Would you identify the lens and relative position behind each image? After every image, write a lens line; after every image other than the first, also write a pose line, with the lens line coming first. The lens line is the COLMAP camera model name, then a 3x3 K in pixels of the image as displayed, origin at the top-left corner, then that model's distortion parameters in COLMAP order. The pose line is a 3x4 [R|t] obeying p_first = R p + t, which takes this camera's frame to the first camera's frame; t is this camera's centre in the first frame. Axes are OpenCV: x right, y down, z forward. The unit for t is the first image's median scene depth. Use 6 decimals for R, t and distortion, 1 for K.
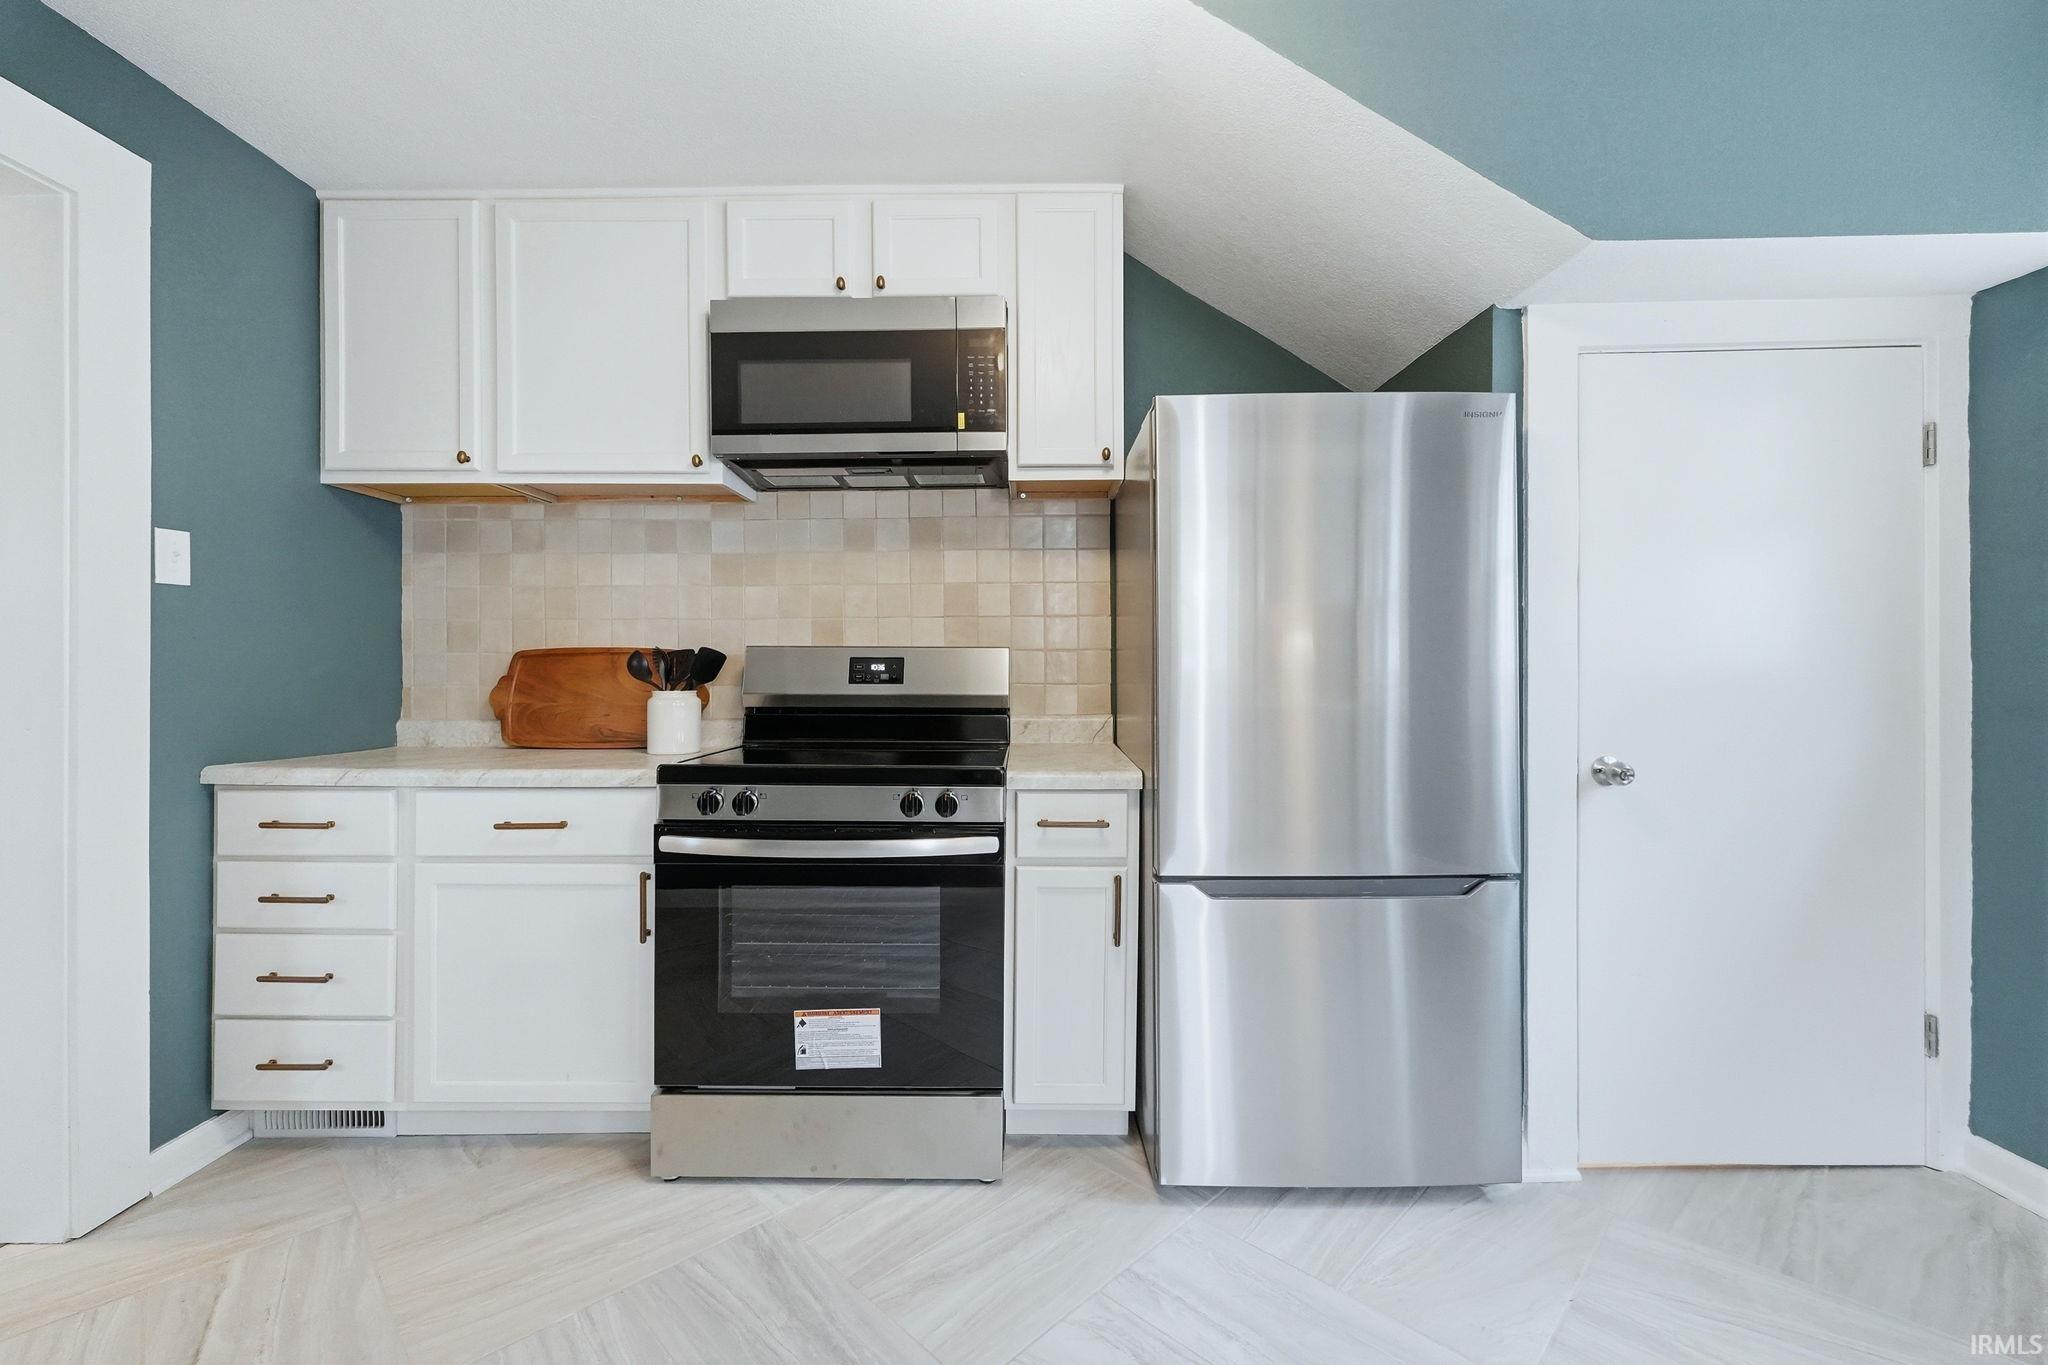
lens RADIAL K [[859.8, 0, 1024.6], [0, 859.8, 668.0], [0, 0, 1]] dist [-0.004103, -0.000321]
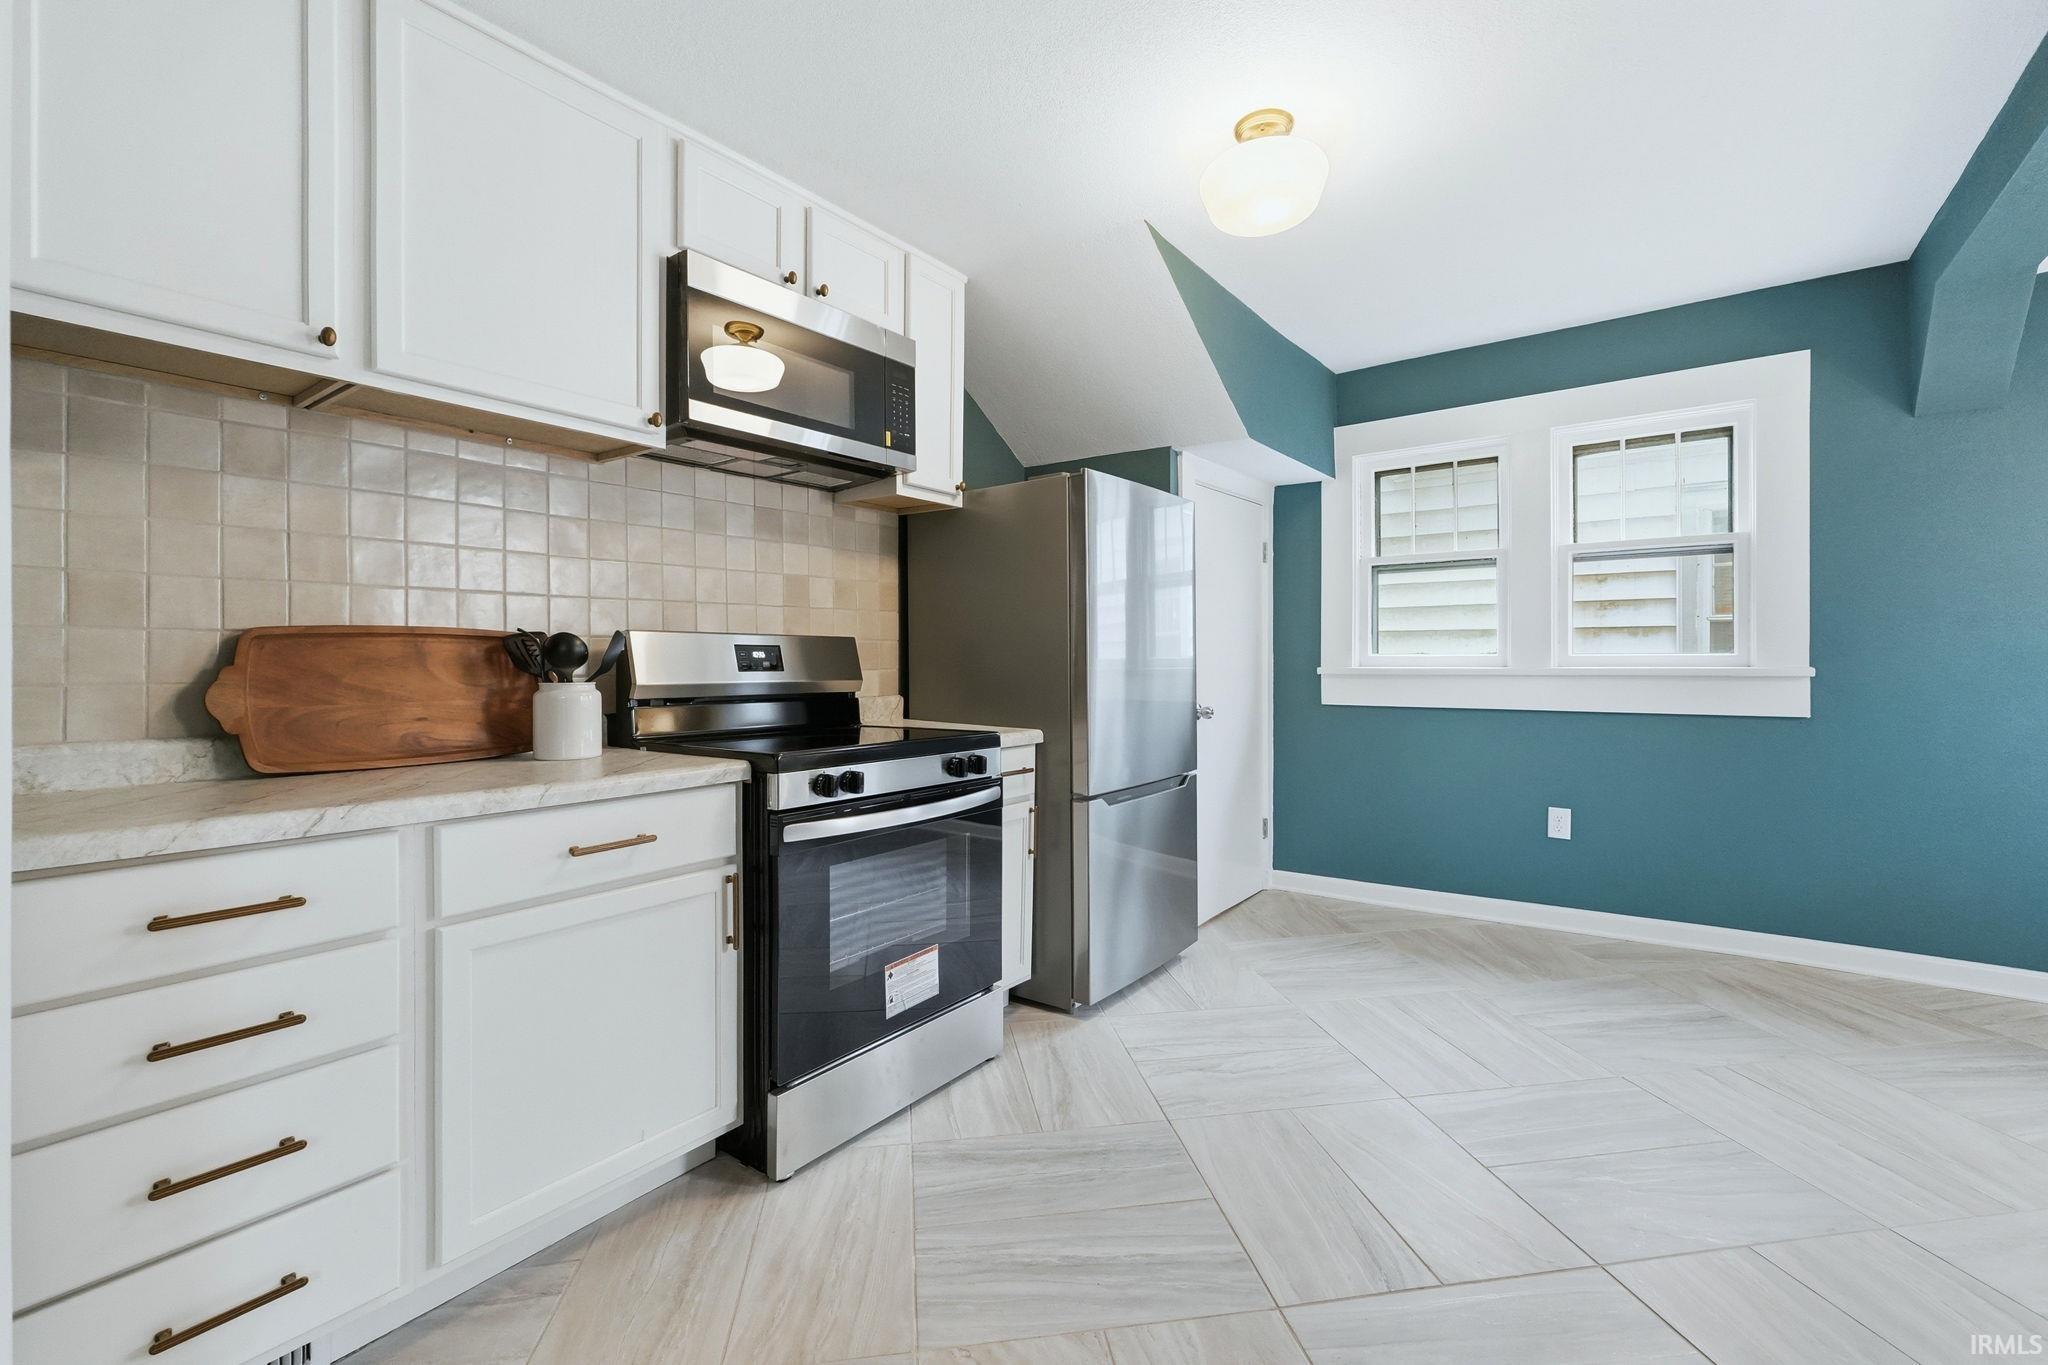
lens RADIAL K [[858.6, 0, 1023.1], [0, 858.6, 665.7], [0, 0, 1]] dist [-0.004321, -0.000006]
pose [[0.599206, -0.007250, 0.800562, -0.939094], [0.003583, 0.999973, 0.006374, 0.007987], [-0.800587, -0.000950, 0.599216, 0.183711]]
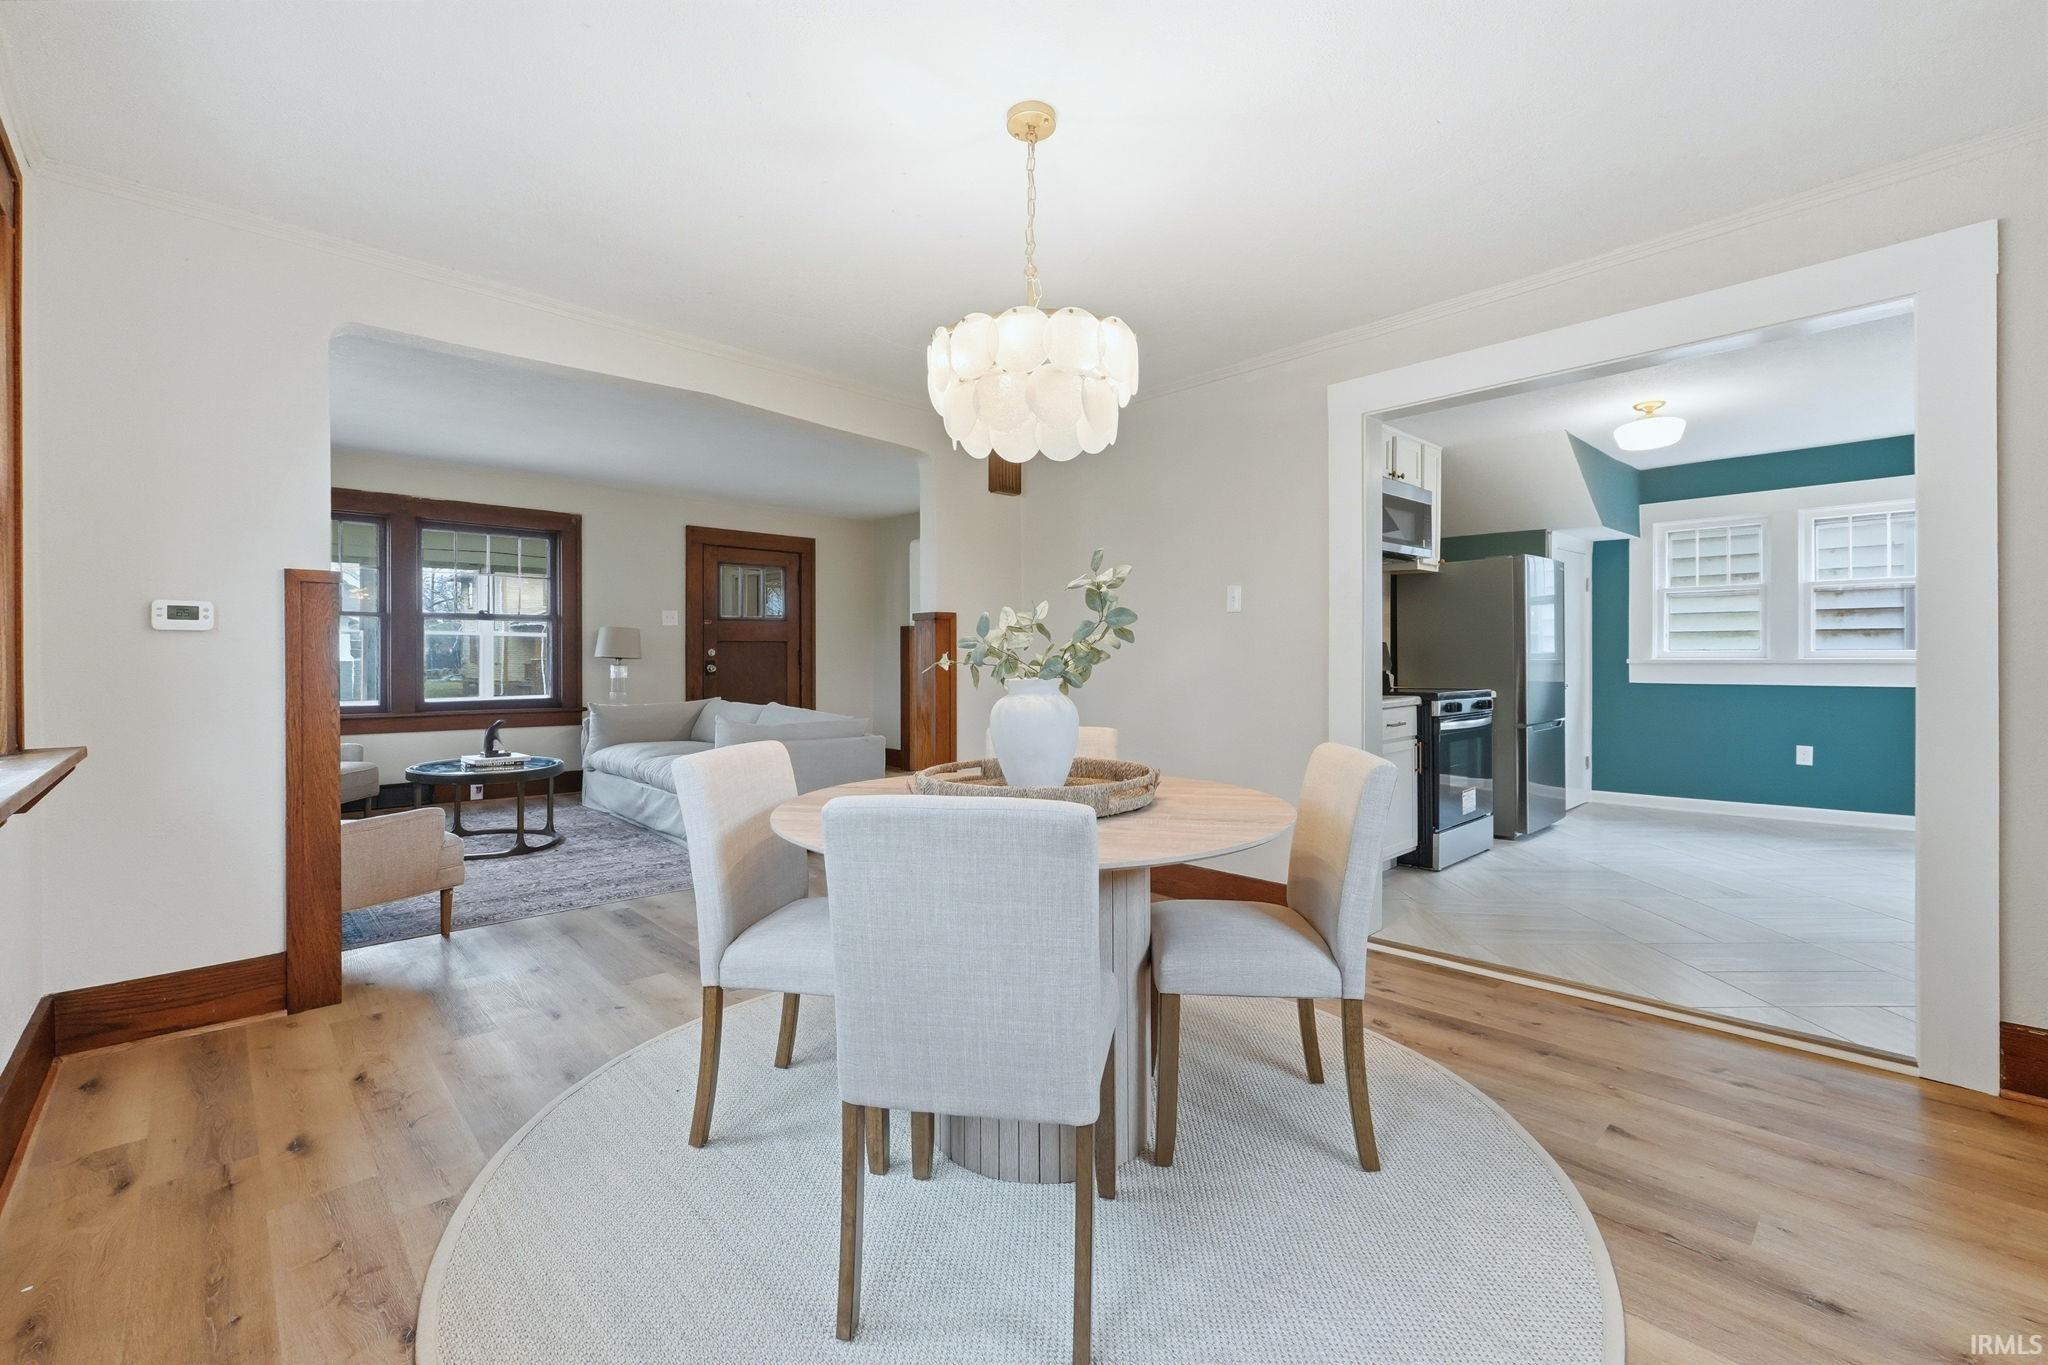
lens RADIAL K [[871.0, 0, 1023.6], [0, 871.0, 653.1], [0, 0, 1]] dist [-0.001135, 0.000006]
pose [[0.724847, -0.000564, 0.688909, -2.627171], [0.001479, 0.999999, -0.000737, 0.005008], [-0.688908, 0.001553, 0.724847, 0.055695]]
